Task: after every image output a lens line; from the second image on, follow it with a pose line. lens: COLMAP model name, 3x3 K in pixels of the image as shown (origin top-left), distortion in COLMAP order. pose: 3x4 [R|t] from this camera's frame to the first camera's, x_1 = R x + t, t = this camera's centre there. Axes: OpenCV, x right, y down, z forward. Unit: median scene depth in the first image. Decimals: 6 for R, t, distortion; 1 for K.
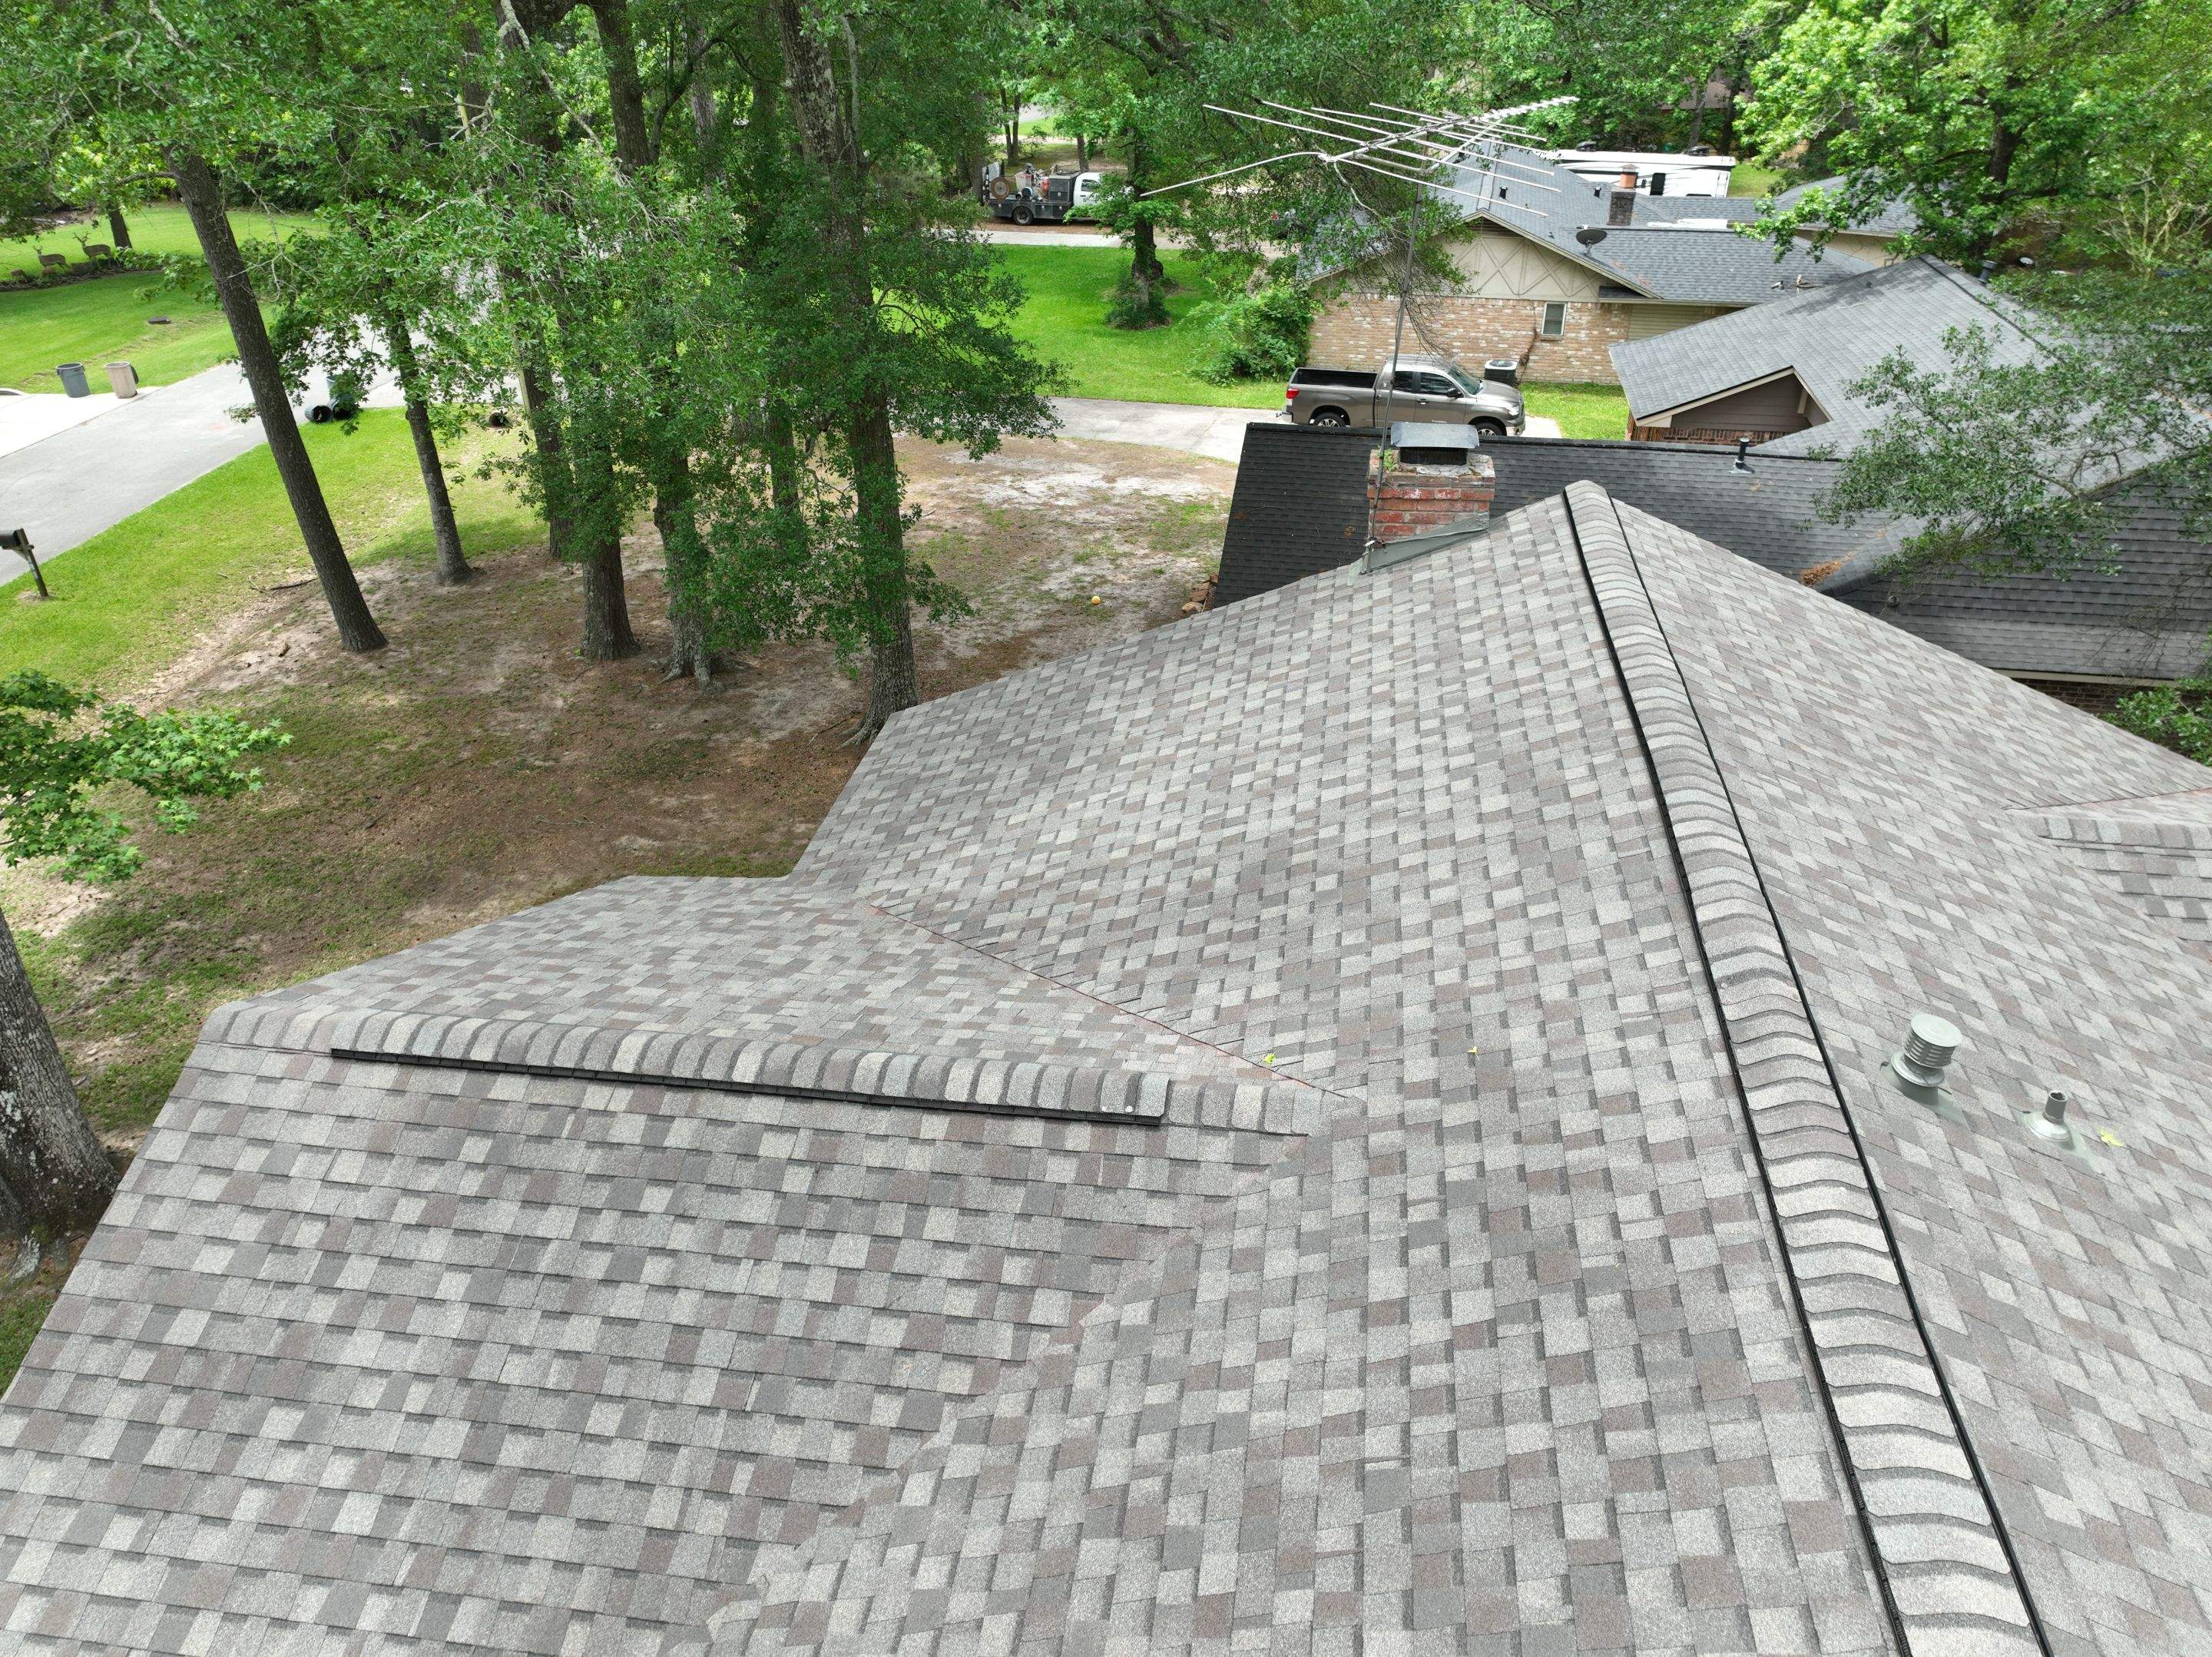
lens RADIAL K [[1556.8, 0, 1103.0], [0, 1556.8, 827.3], [0, 0, 1]] dist [-0.002714, 0.018109]
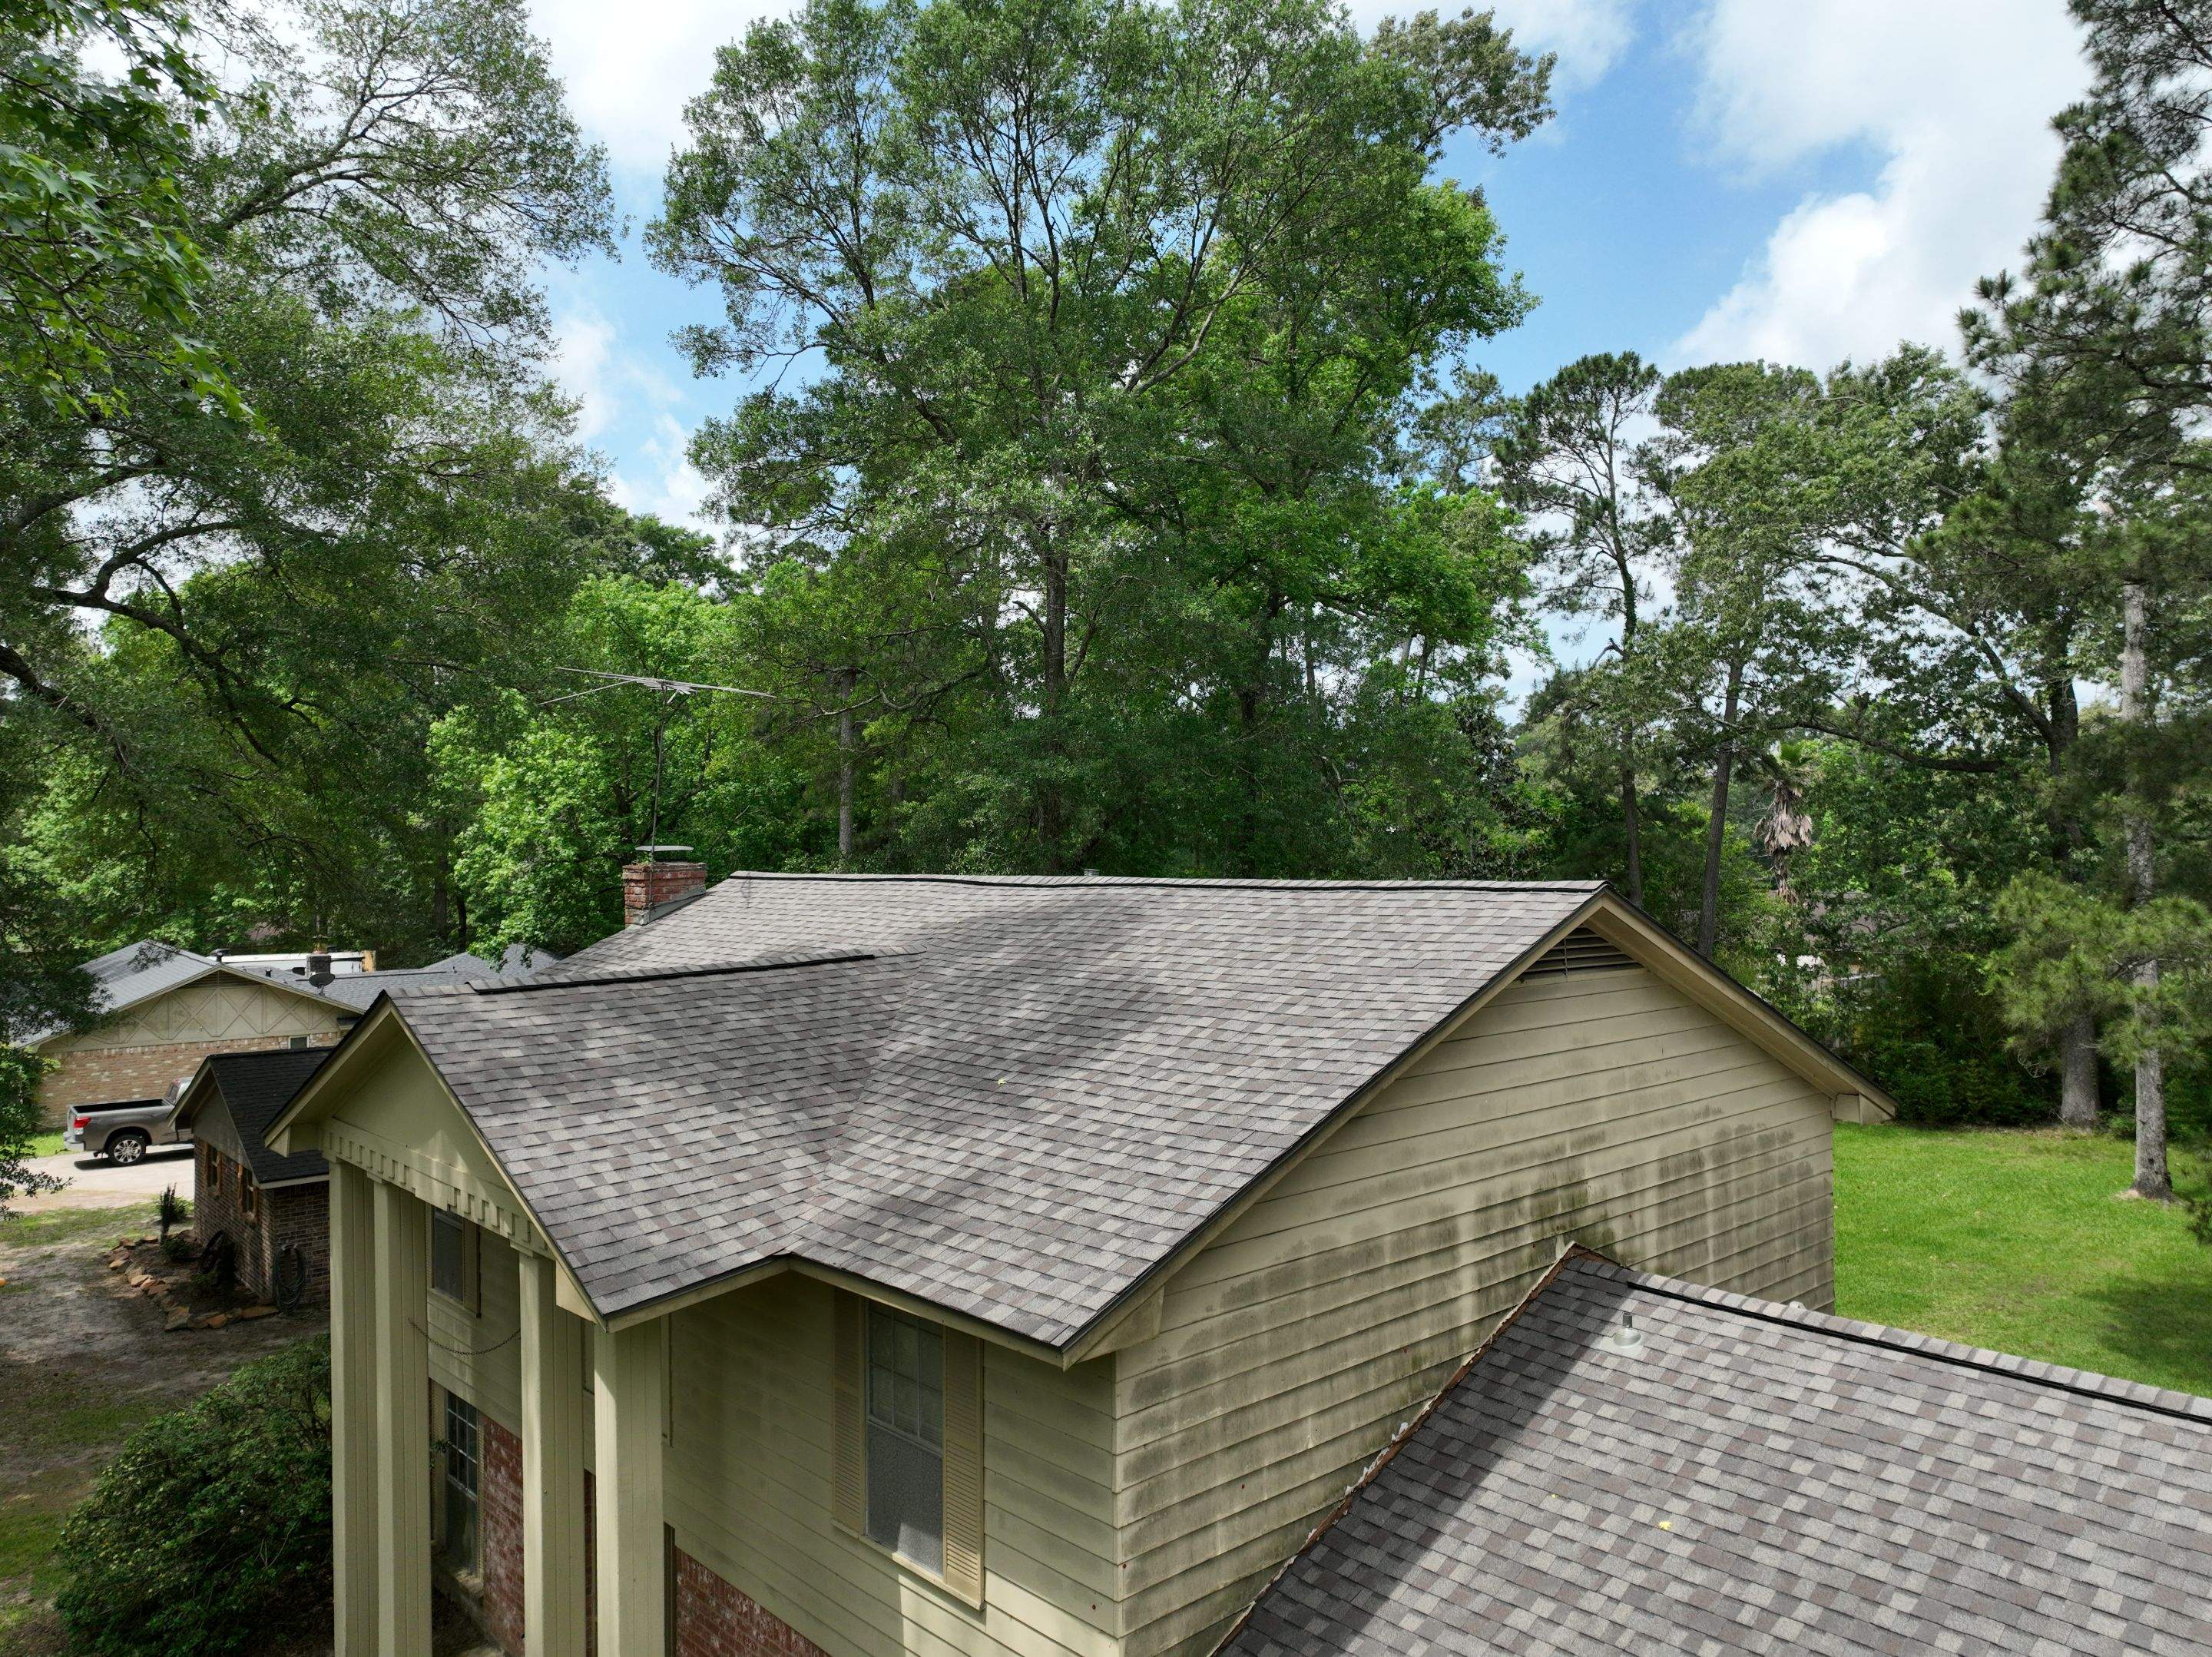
lens RADIAL K [[1556.8, 0, 1103.9], [0, 1556.8, 830.3], [0, 0, 1]] dist [-0.002714, 0.018109]
pose [[0.623863, 0.007127, 0.781501, -1.584834], [0.396080, 0.859145, -0.324021, 0.929471], [-0.673732, 0.511682, 0.533166, -0.565918]]
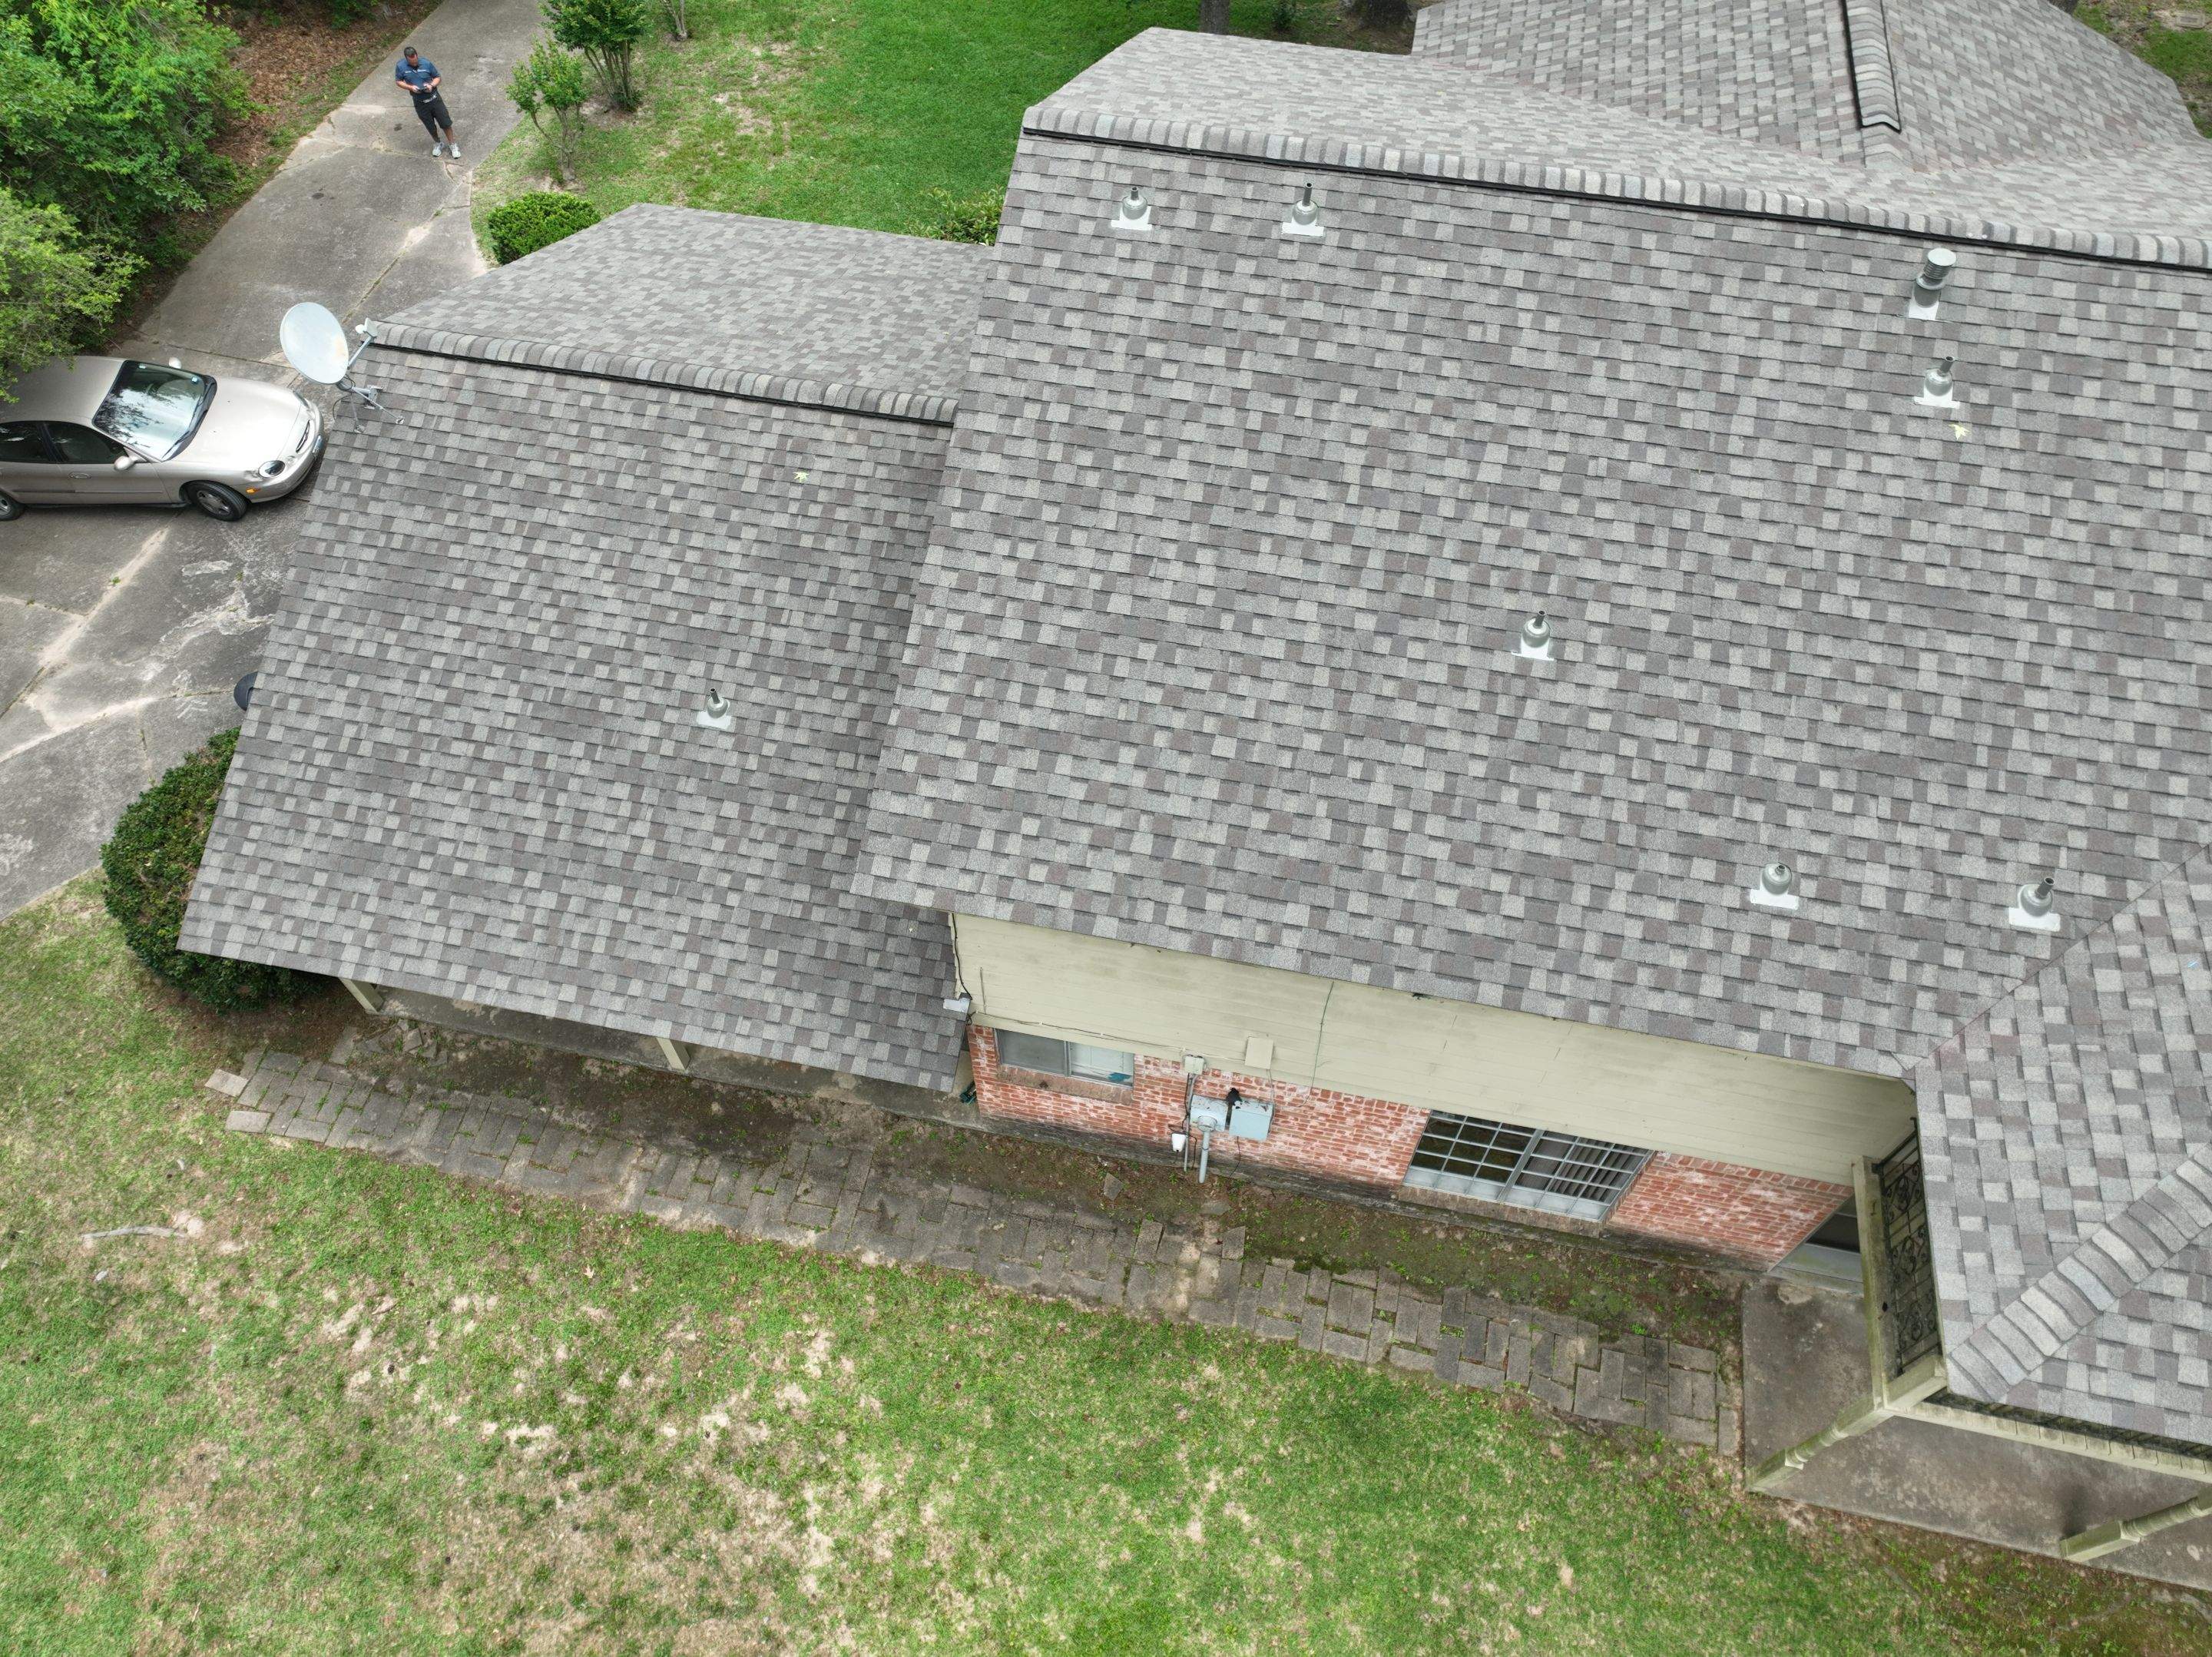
lens RADIAL K [[1556.8, 0, 1103.6], [0, 1556.8, 828.3], [0, 0, 1]] dist [-0.002714, 0.018109]
pose [[-0.042325, 0.826590, -0.561211, 1.940972], [-0.499266, 0.469053, 0.728507, -0.356941], [0.865414, 0.311028, 0.392836, -0.324933]]
